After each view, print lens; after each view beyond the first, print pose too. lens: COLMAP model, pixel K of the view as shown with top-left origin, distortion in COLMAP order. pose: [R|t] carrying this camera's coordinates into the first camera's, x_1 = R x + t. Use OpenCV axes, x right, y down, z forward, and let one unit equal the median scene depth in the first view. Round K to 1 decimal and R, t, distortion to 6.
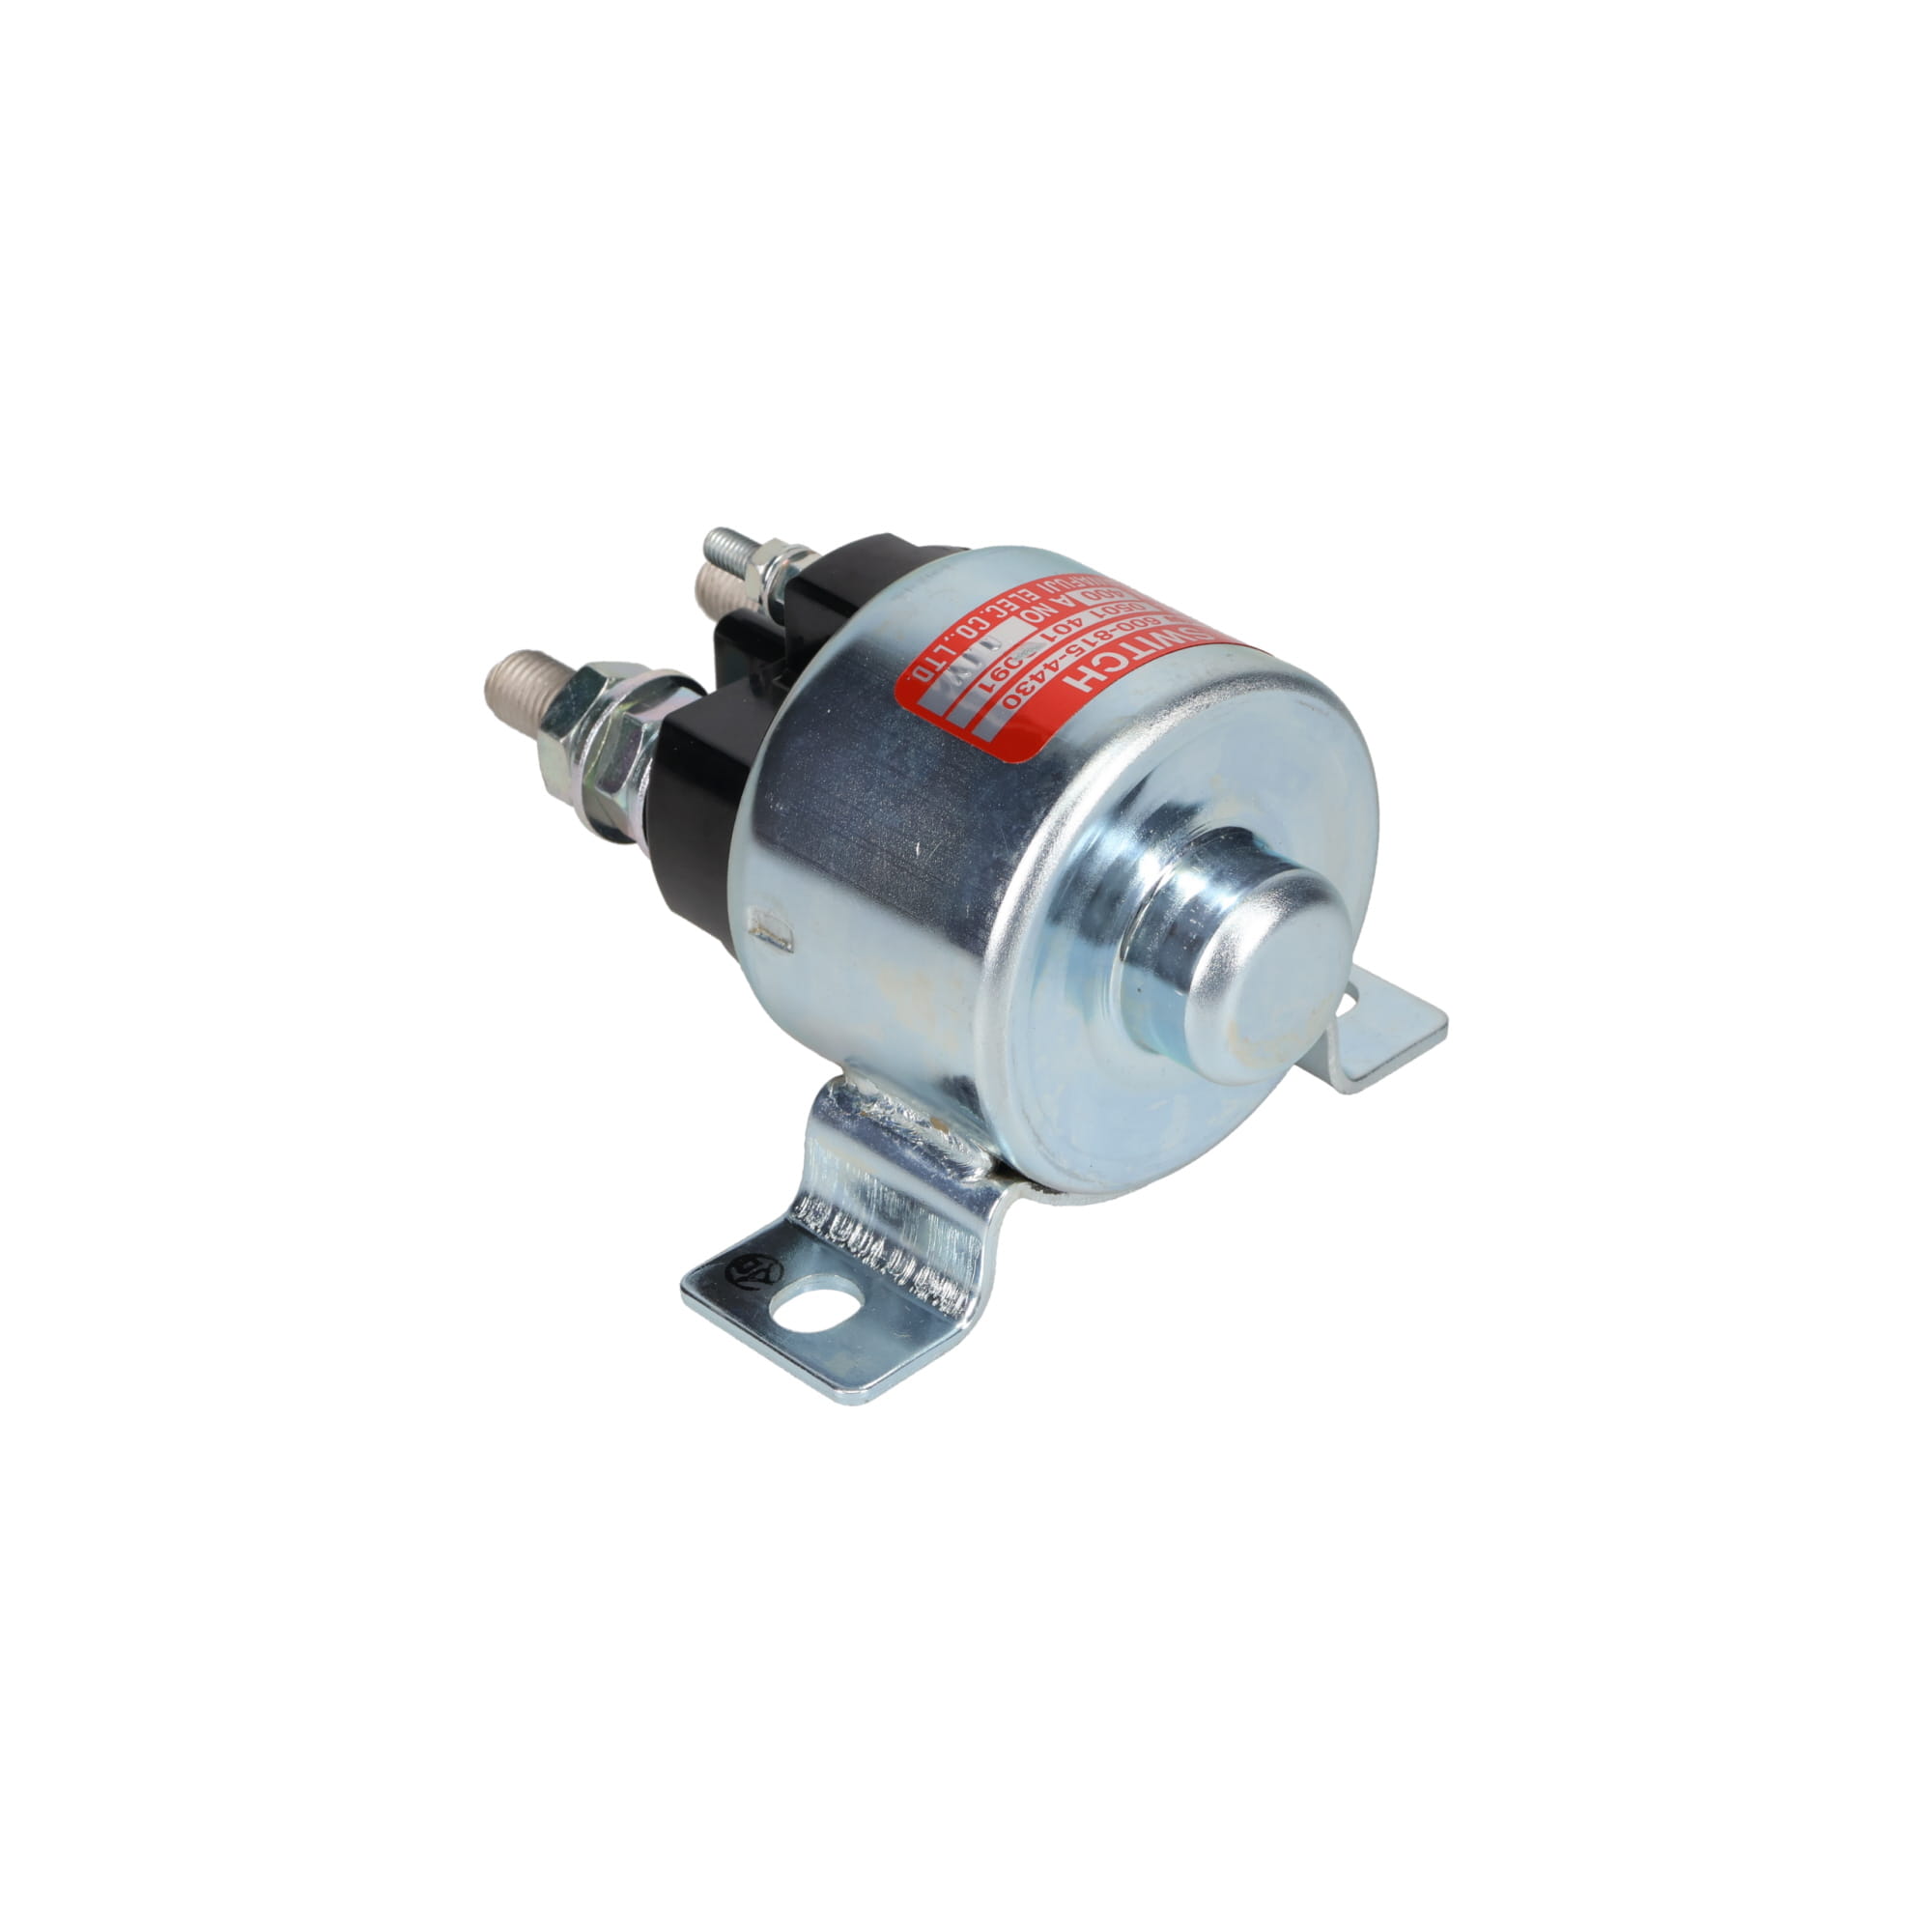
lens RADIAL K [[6177.3, 0, 966.2], [0, 6177.3, 966.0], [0, 0, 1]] dist [-0.311260, 0.000000]
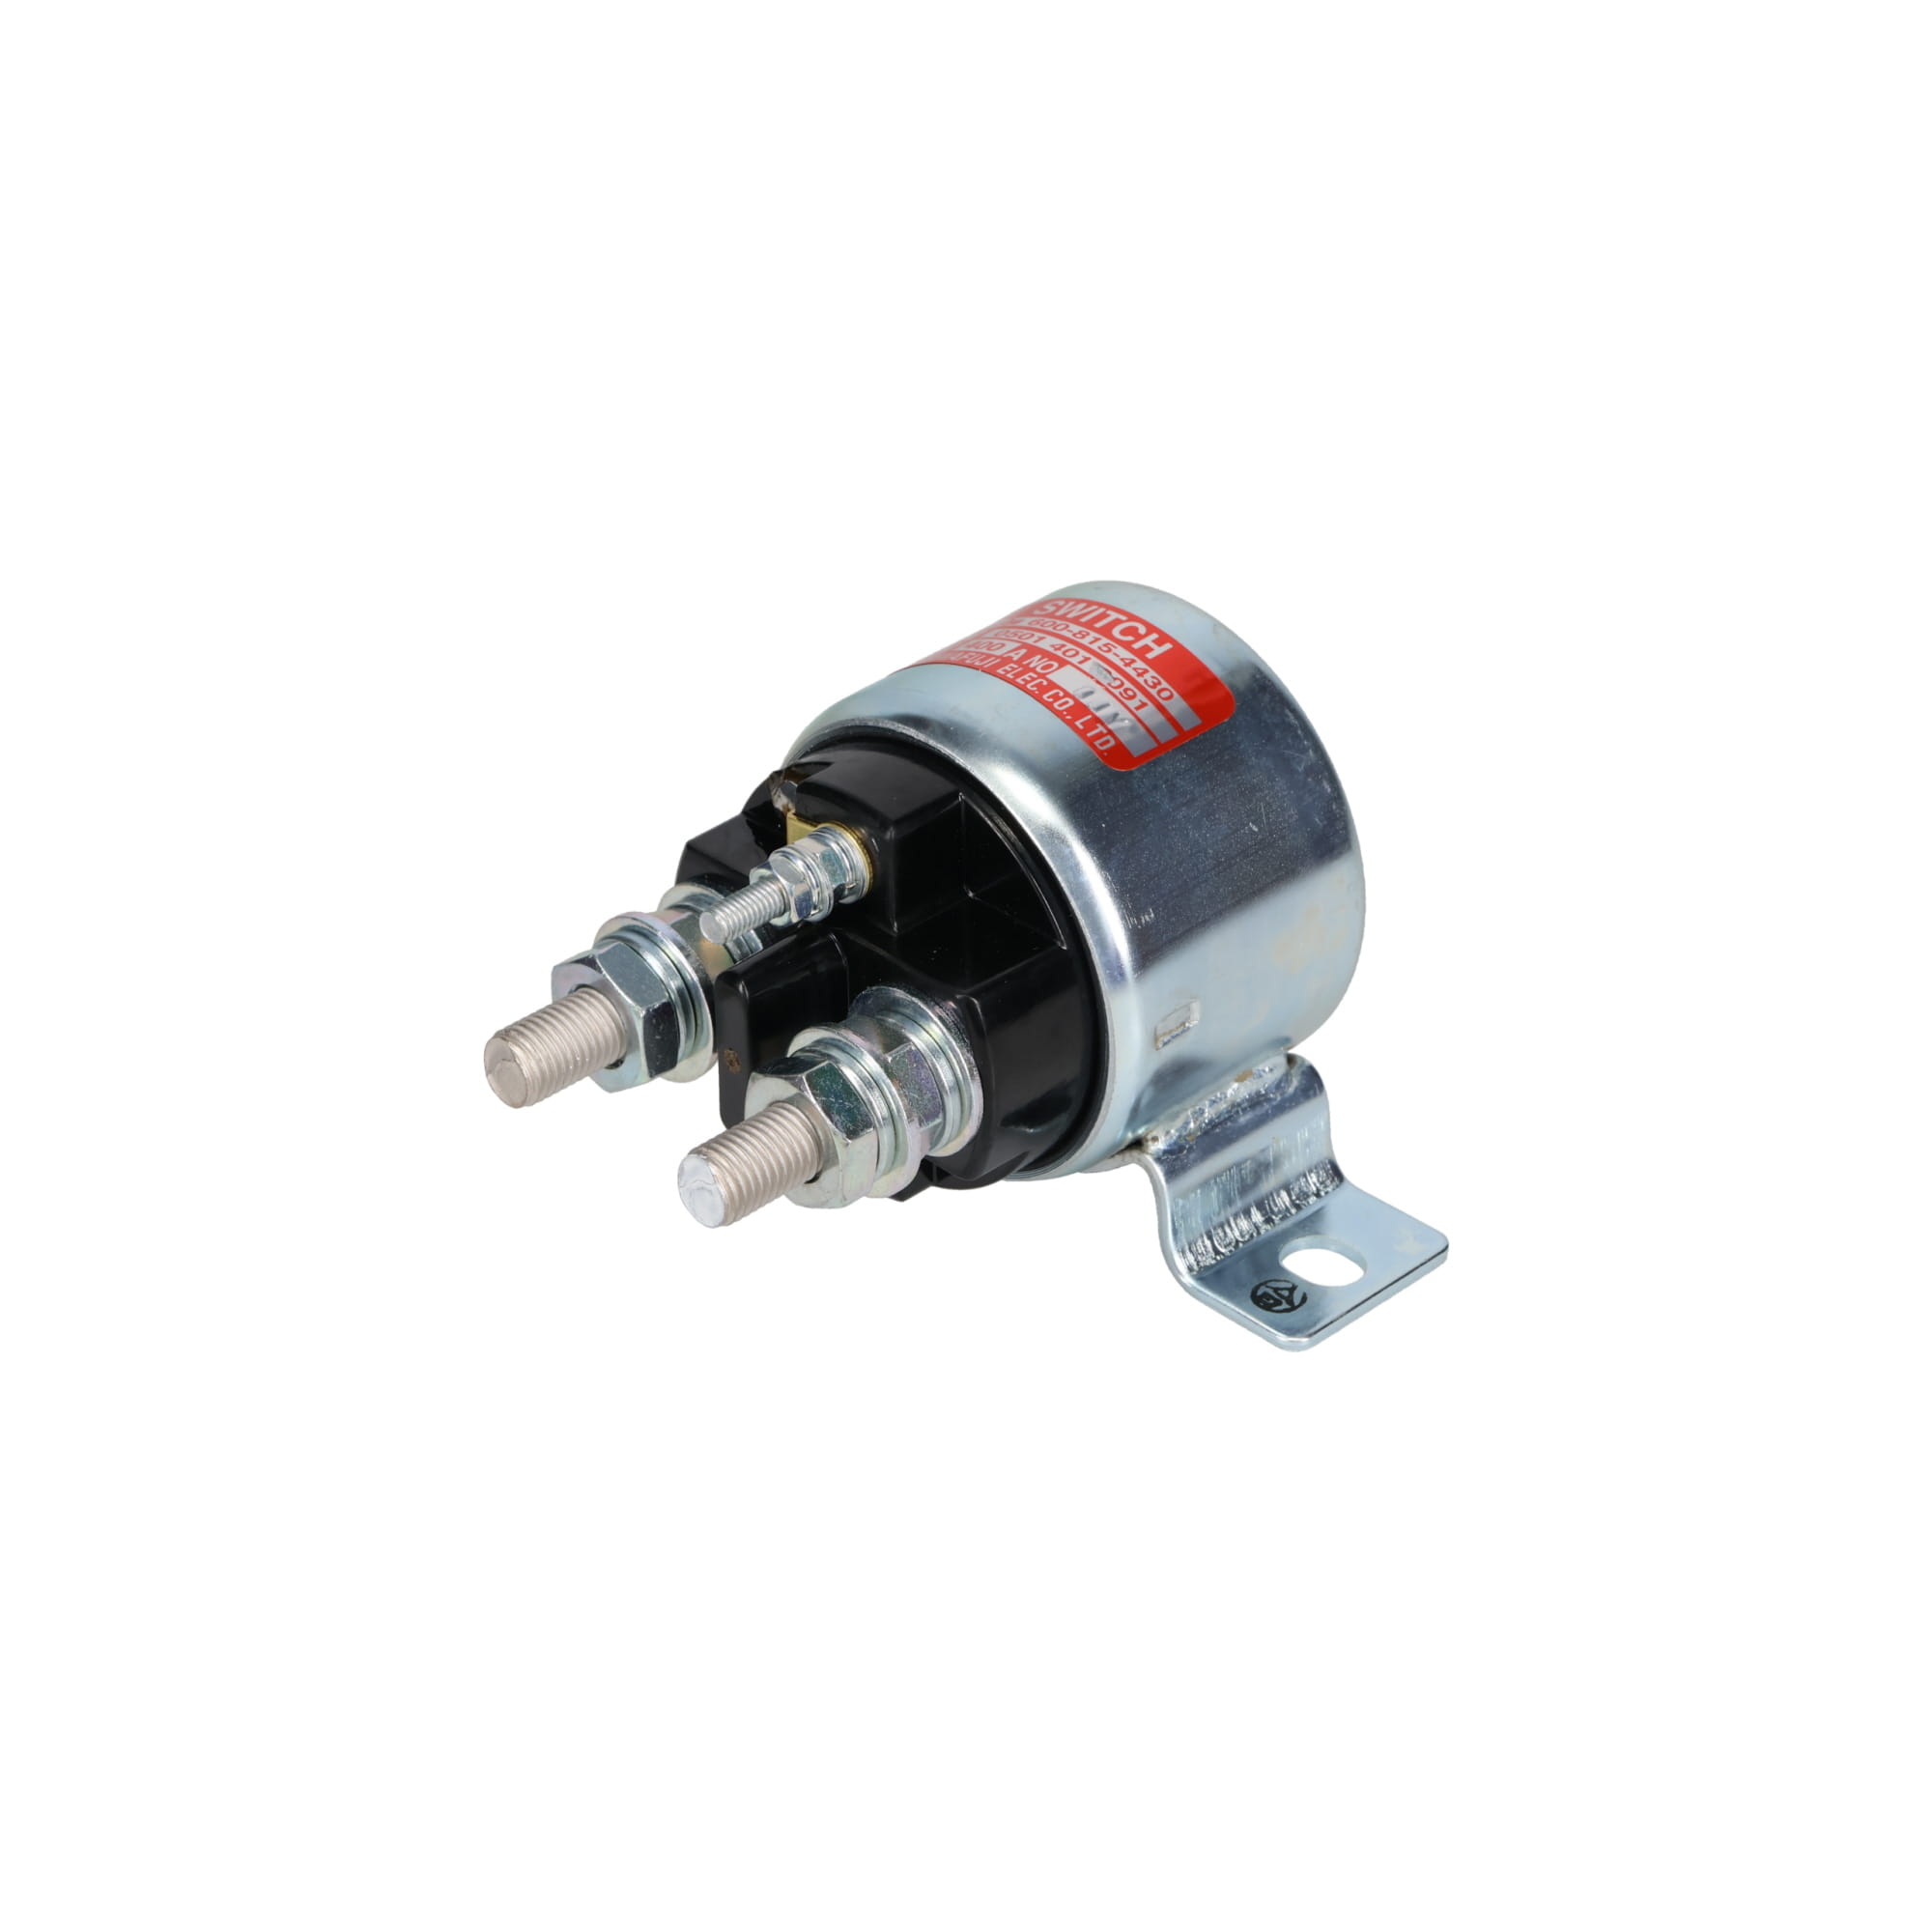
lens RADIAL K [[6177.3, 0, 966.4], [0, 6177.3, 966.3], [0, 0, 1]] dist [-0.311260, 0.000000]
pose [[-0.003696, -0.541289, 0.840828, -0.933093], [0.567090, 0.691421, 0.447600, -0.516154], [-0.823647, 0.478480, 0.304404, 0.716007]]
